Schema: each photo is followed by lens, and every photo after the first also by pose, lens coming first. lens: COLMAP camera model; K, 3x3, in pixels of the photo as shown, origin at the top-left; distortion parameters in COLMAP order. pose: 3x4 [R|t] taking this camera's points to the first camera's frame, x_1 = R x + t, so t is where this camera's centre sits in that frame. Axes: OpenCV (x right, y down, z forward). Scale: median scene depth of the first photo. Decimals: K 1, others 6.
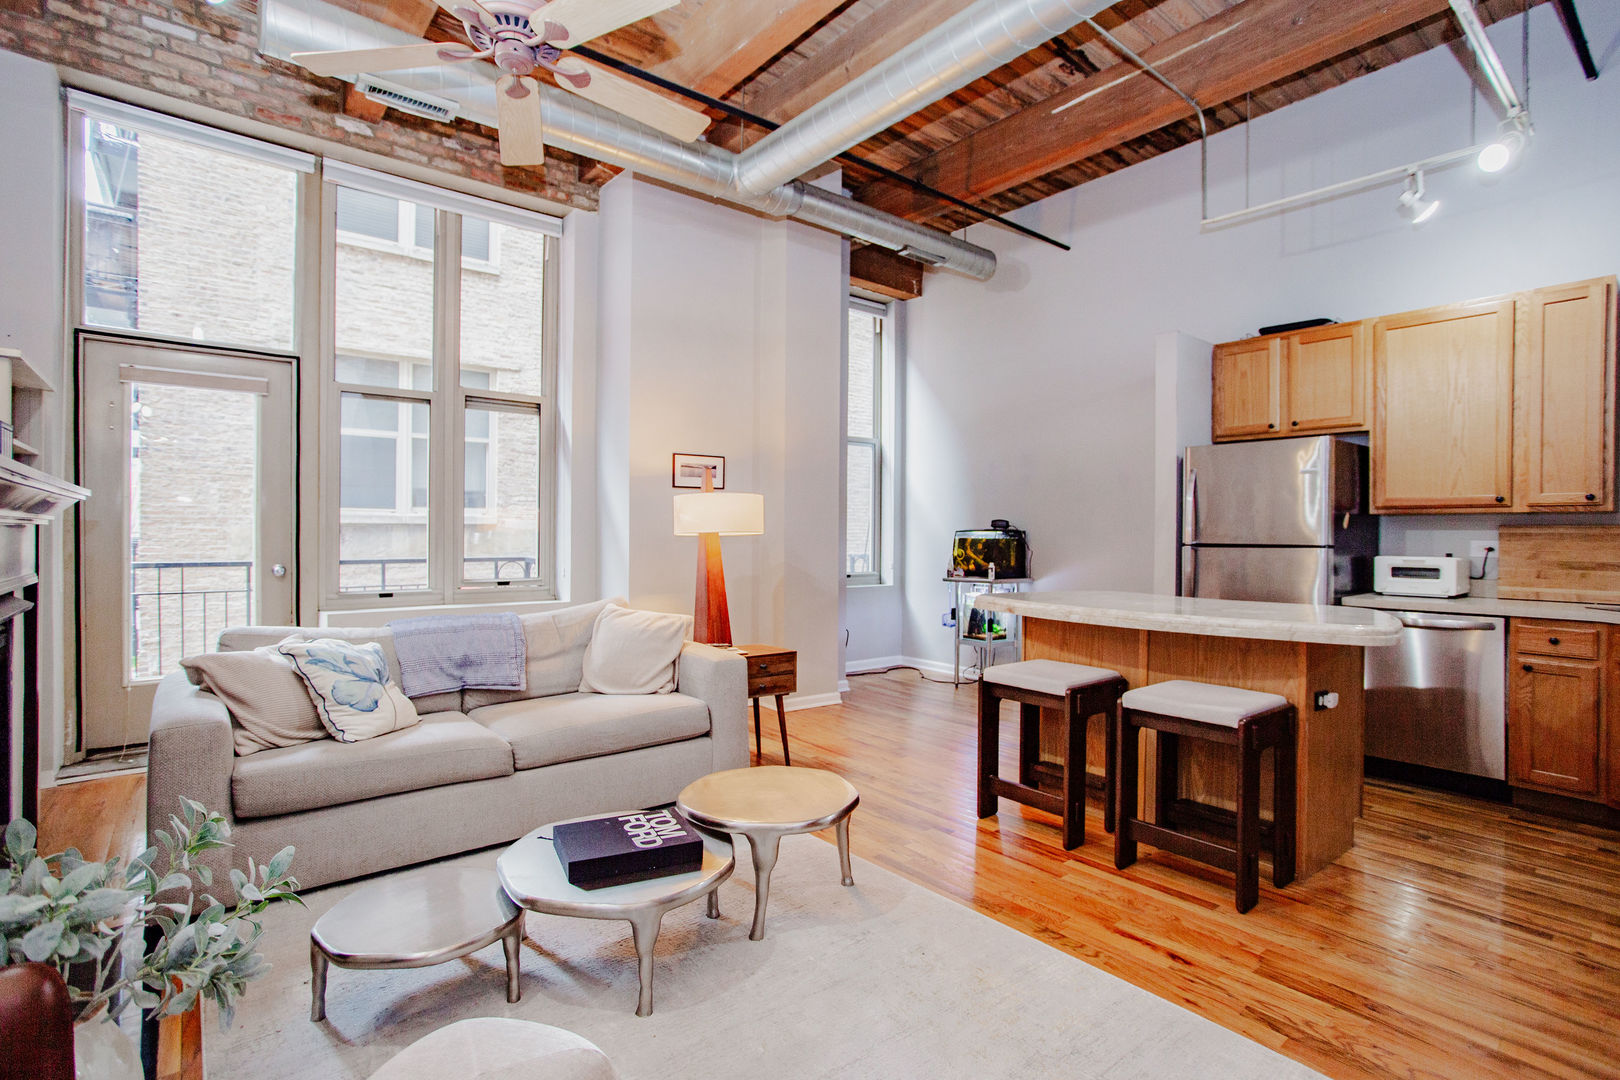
lens RADIAL K [[782.6, 0, 798.5], [0, 782.6, 536.0], [0, 0, 1]] dist [-0.048764, 0.027372]
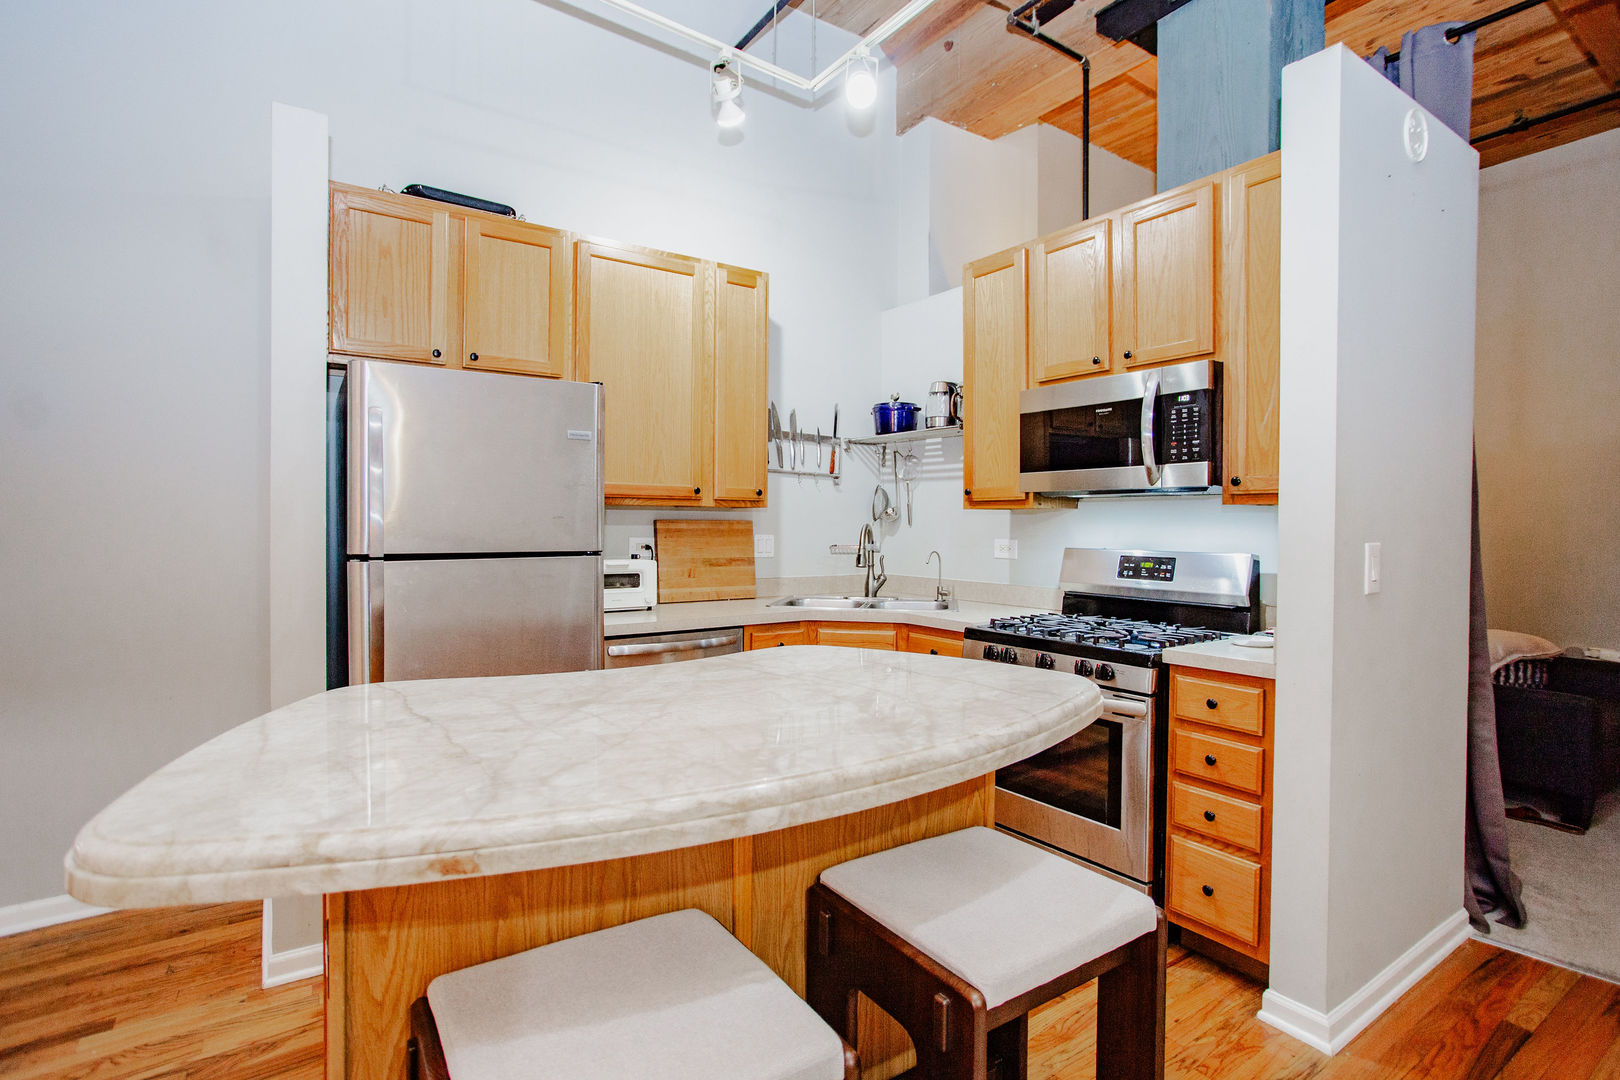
lens RADIAL K [[797.6, 0, 806.1], [0, 797.6, 506.4], [0, 0, 1]] dist [-0.015088, 0.001385]
pose [[0.064093, 0.016166, 0.997813, 0.018908], [-0.005636, 0.999859, -0.015838, -0.015329], [-0.997928, -0.004608, 0.064175, 0.758620]]
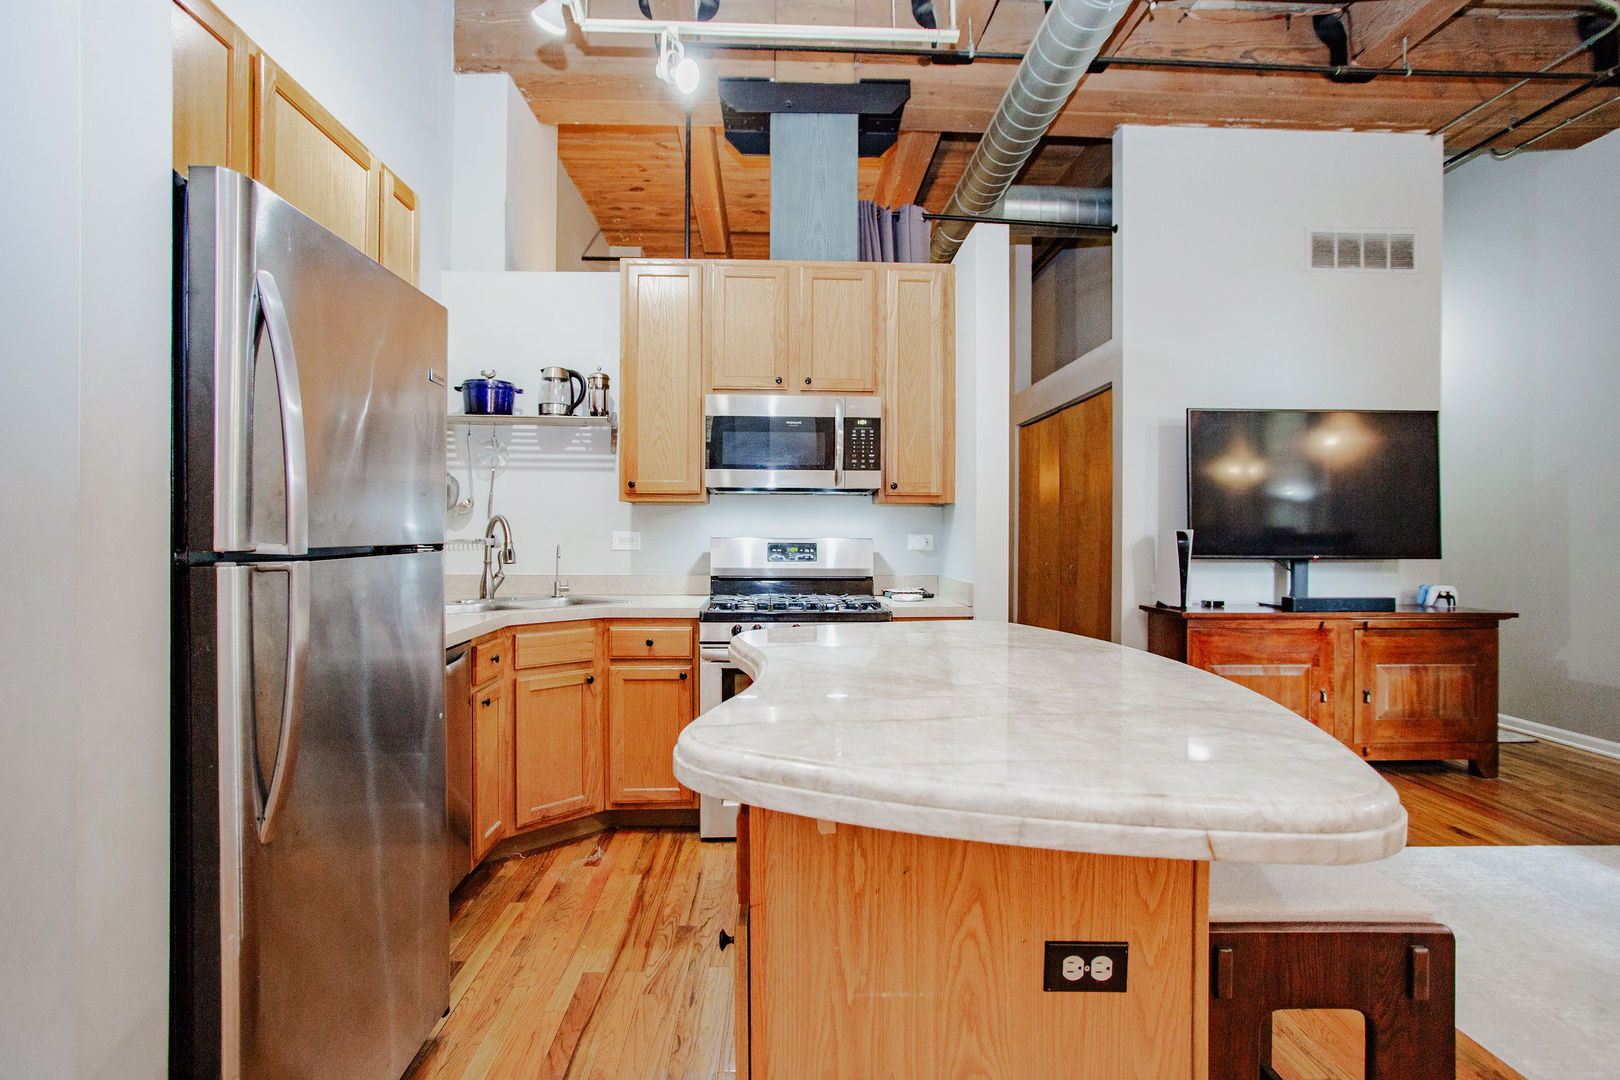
lens RADIAL K [[782.6, 0, 798.5], [0, 782.6, 536.0], [0, 0, 1]] dist [-0.048764, 0.027372]
pose [[-0.804843, -0.013751, 0.593328, 0.222627], [-0.009994, 0.999904, 0.009616, 0.000580], [-0.593403, 0.001809, -0.804903, 1.201955]]
